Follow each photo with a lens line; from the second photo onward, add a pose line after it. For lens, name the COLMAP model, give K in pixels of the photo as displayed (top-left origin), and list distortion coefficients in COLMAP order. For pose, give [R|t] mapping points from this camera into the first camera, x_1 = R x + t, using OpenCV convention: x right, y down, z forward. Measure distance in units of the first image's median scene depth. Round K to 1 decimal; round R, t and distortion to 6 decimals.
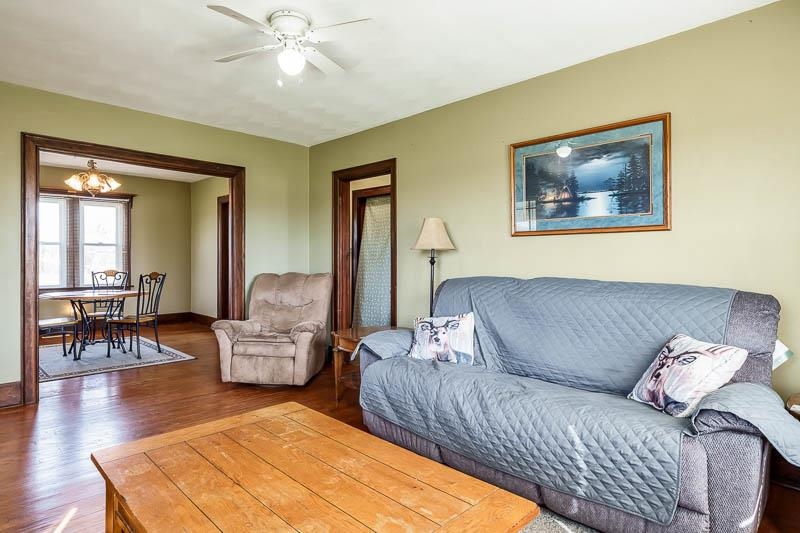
lens RADIAL K [[438.4, 0, 414.7], [0, 438.4, 259.8], [0, 0, 1]] dist [-0.001157, -0.000680]
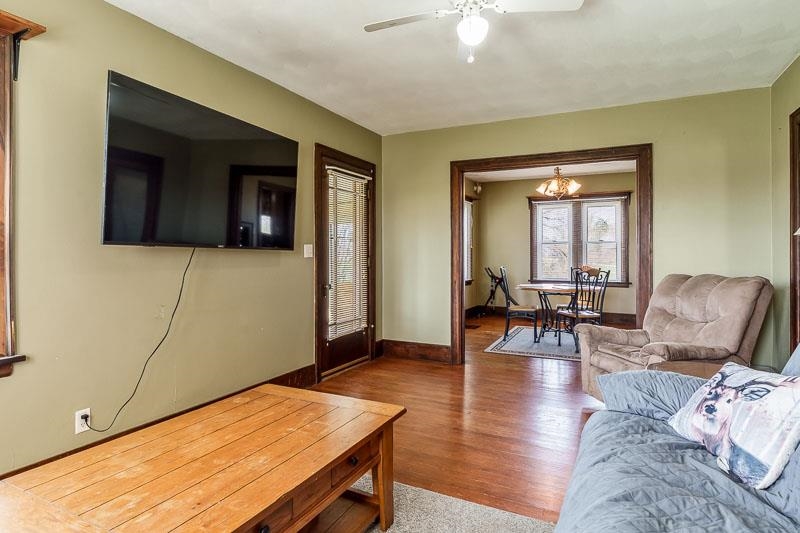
lens RADIAL K [[454.6, 0, 397.8], [0, 454.6, 253.7], [0, 0, 1]] dist [0.000548, 0.000768]
pose [[0.309239, -0.005528, -0.950968, 0.261035], [-0.001309, 0.999980, -0.006238, 0.000921], [0.950984, 0.003174, 0.309225, 0.278194]]
